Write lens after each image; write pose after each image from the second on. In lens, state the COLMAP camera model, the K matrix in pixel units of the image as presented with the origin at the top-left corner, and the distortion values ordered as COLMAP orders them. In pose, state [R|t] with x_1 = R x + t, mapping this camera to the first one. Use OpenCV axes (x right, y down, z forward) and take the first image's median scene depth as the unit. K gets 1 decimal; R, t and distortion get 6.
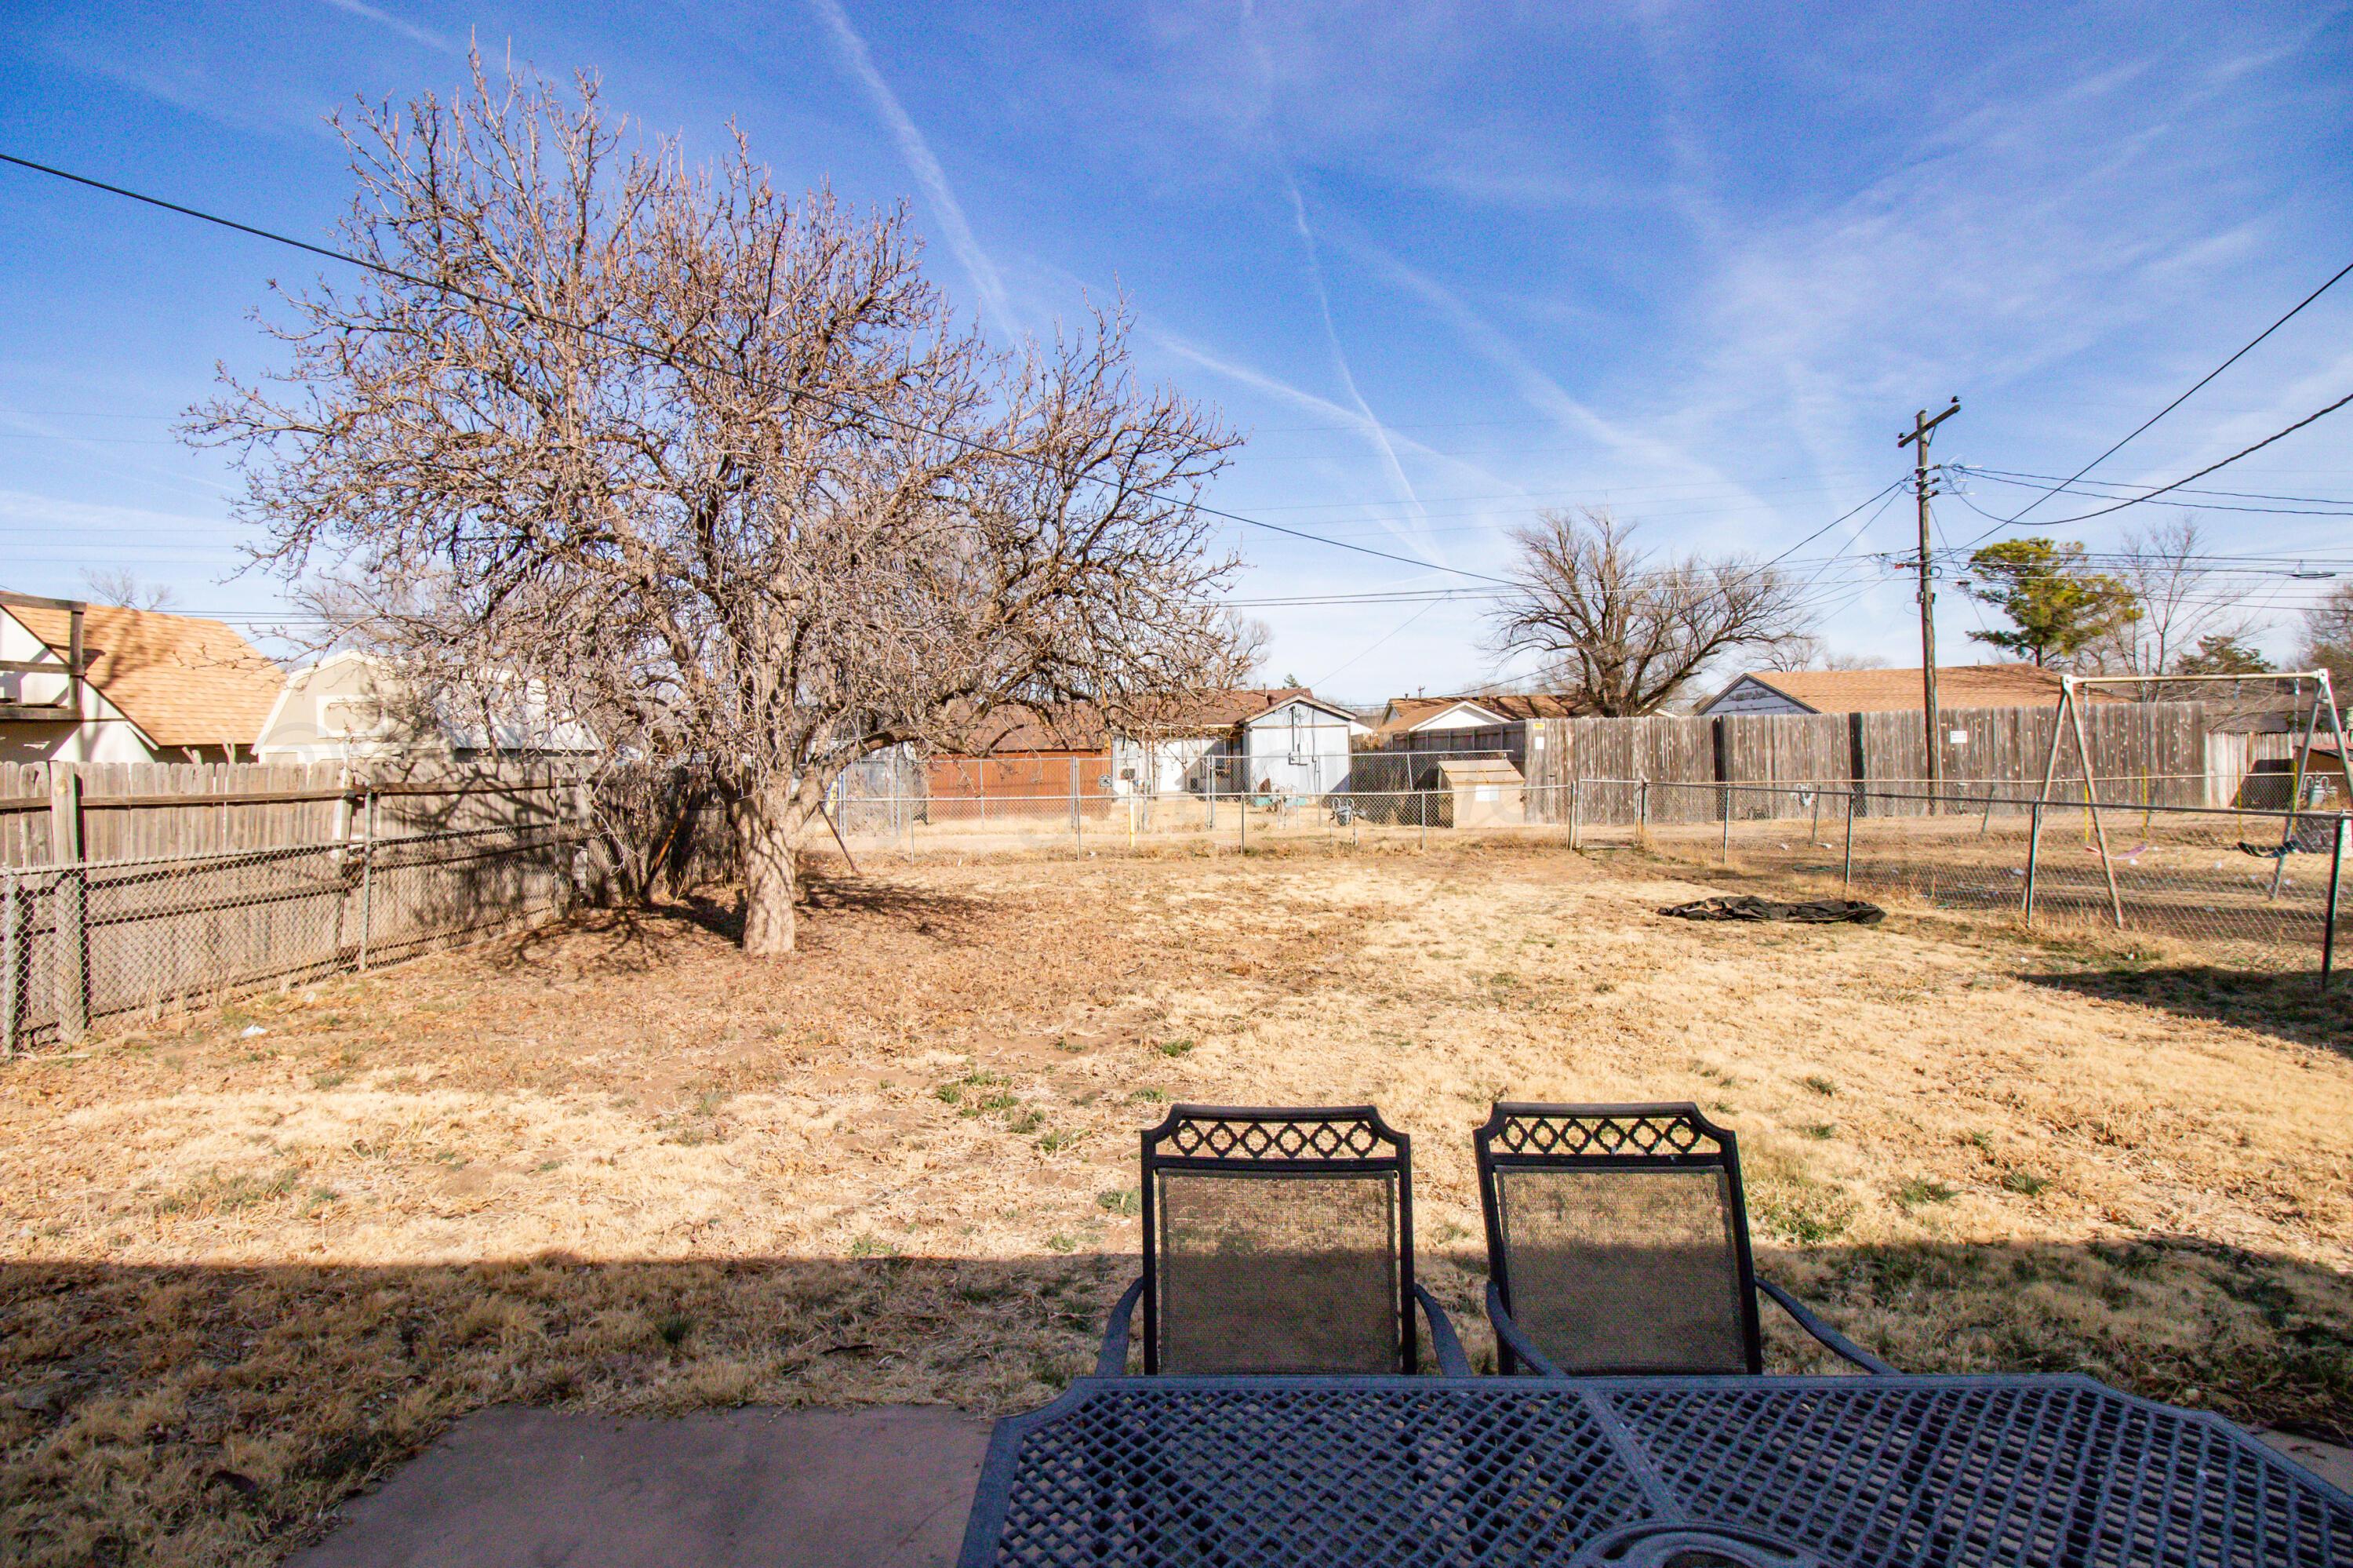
lens RADIAL K [[1088.9, 0, 1170.9], [0, 1088.9, 776.0], [0, 0, 1]] dist [0.003640, -0.002714]
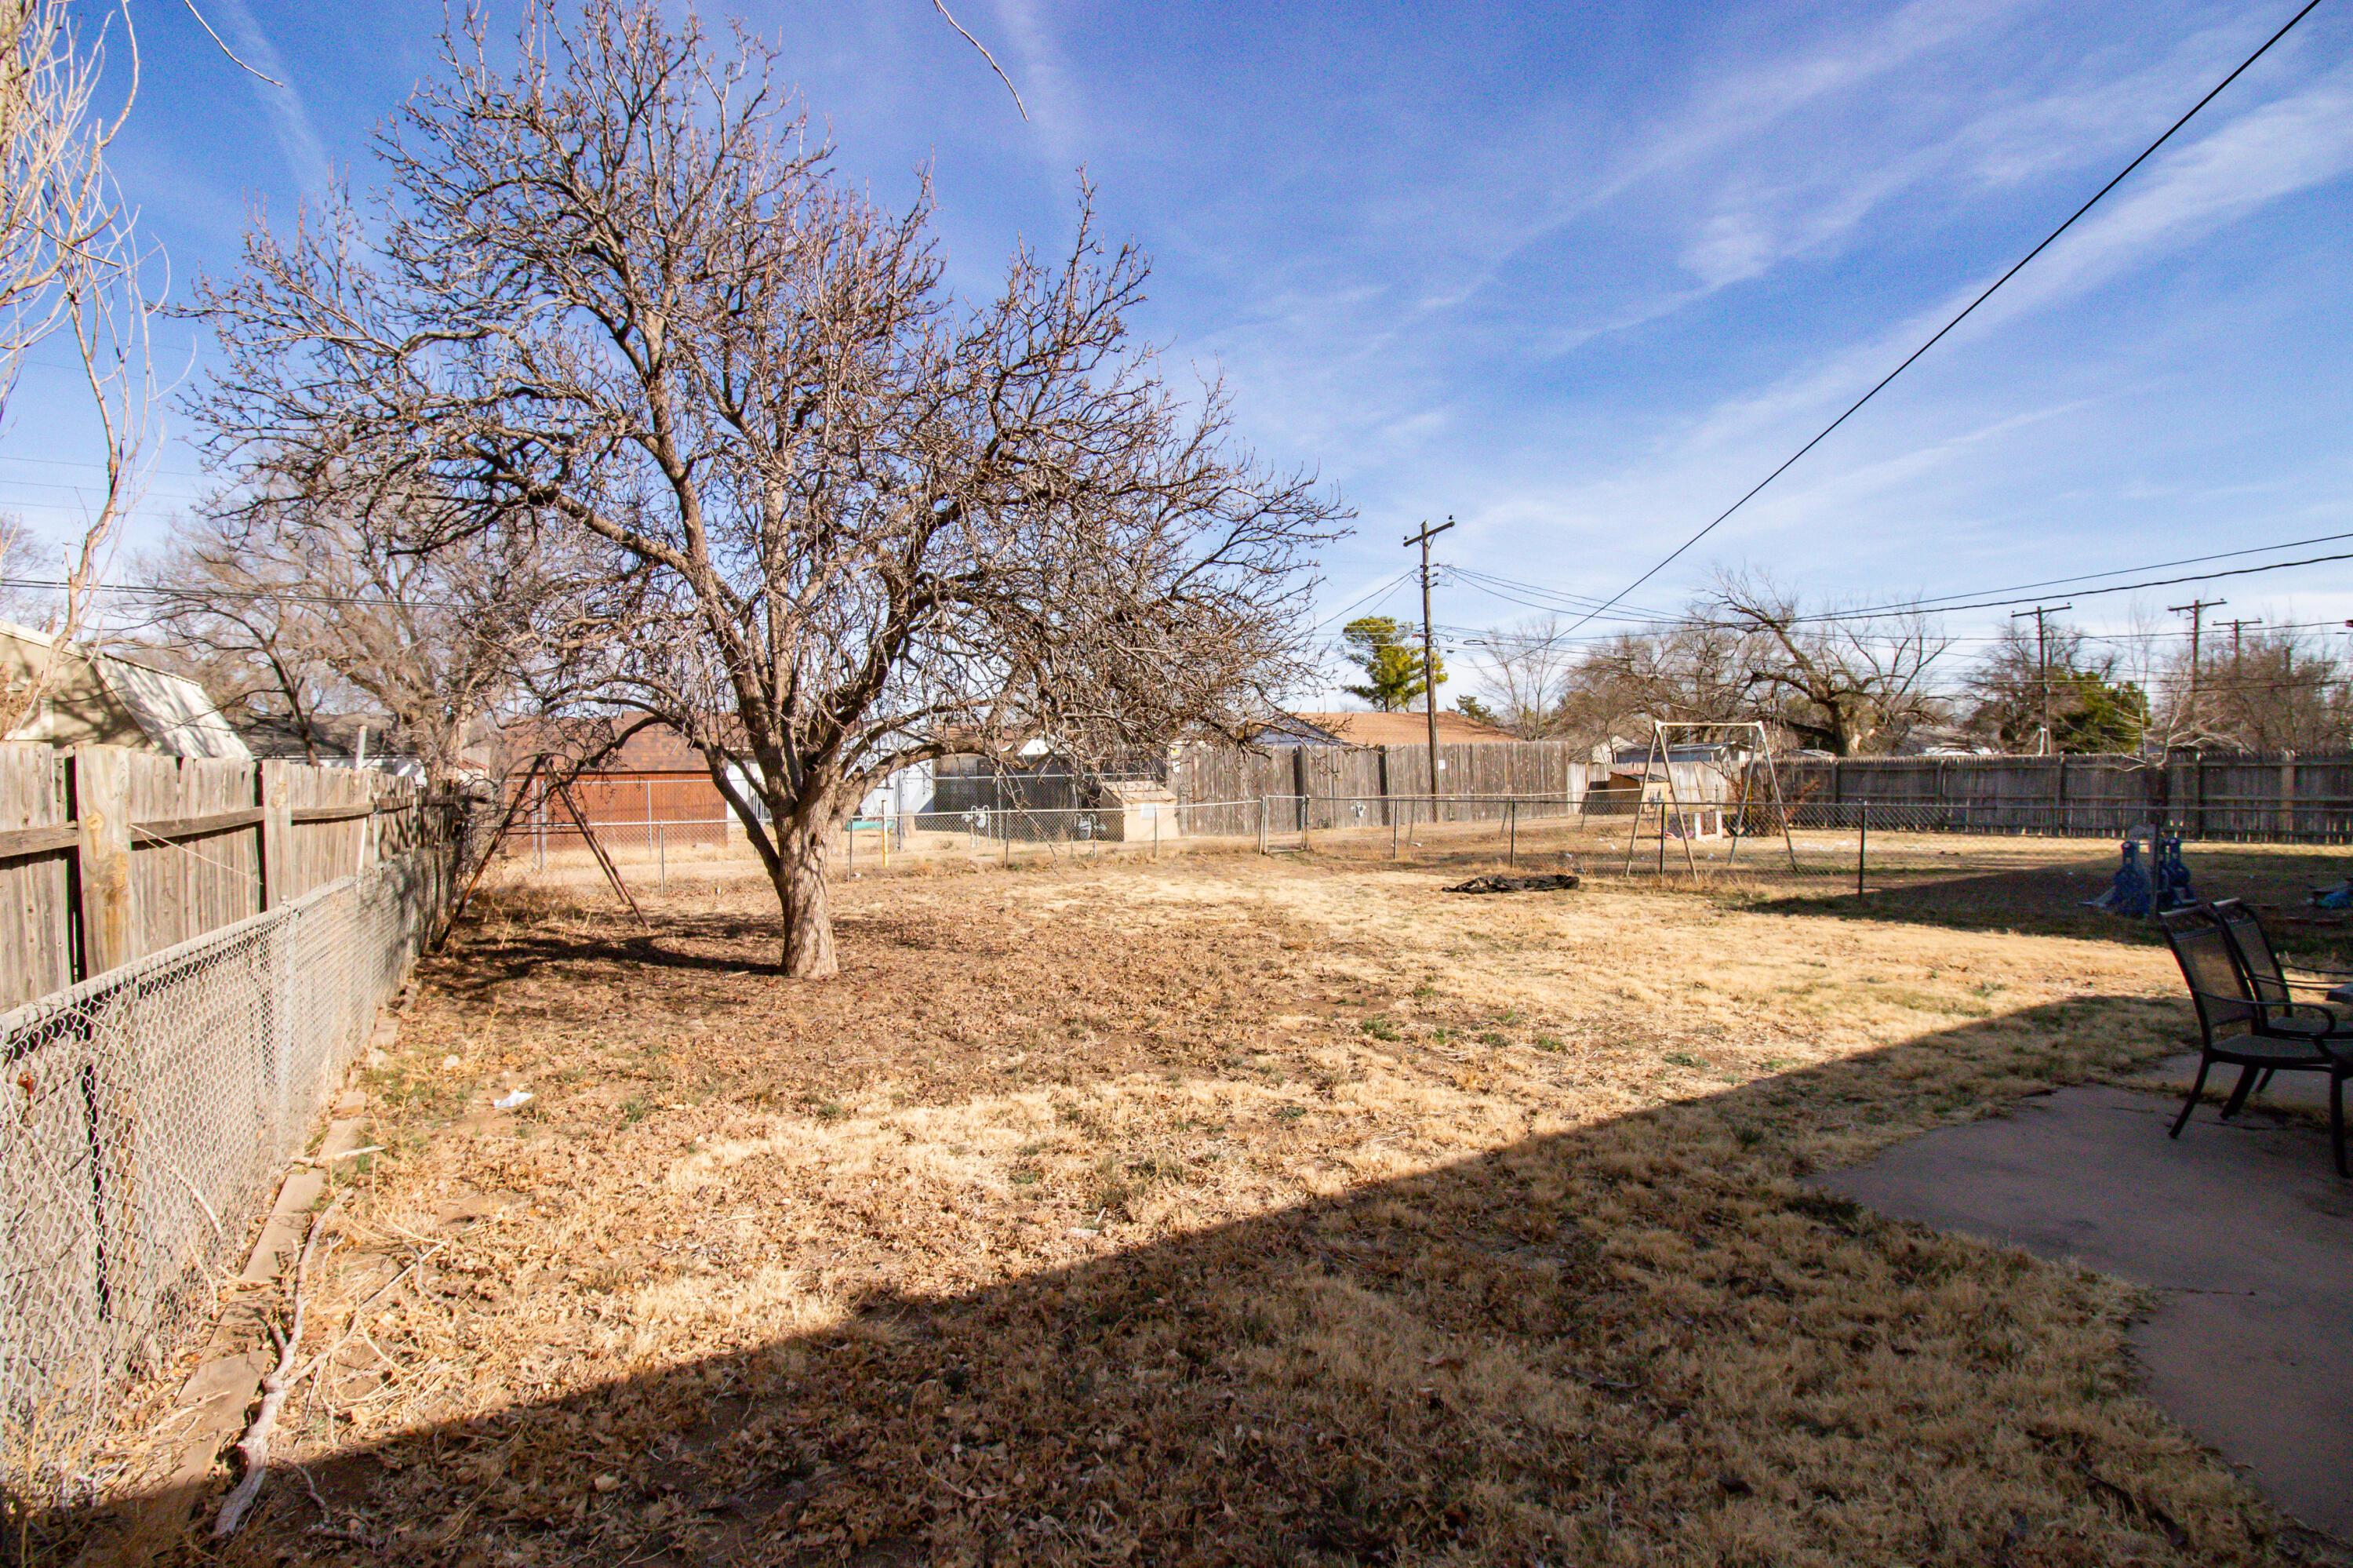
lens RADIAL K [[1088.9, 0, 1143.9], [0, 1088.9, 797.5], [0, 0, 1]] dist [0.003640, -0.002714]
pose [[0.861422, -0.006447, 0.507848, -0.514515], [0.009560, 0.999948, -0.003521, 0.012037], [-0.507799, 0.007888, 0.861439, 0.036594]]
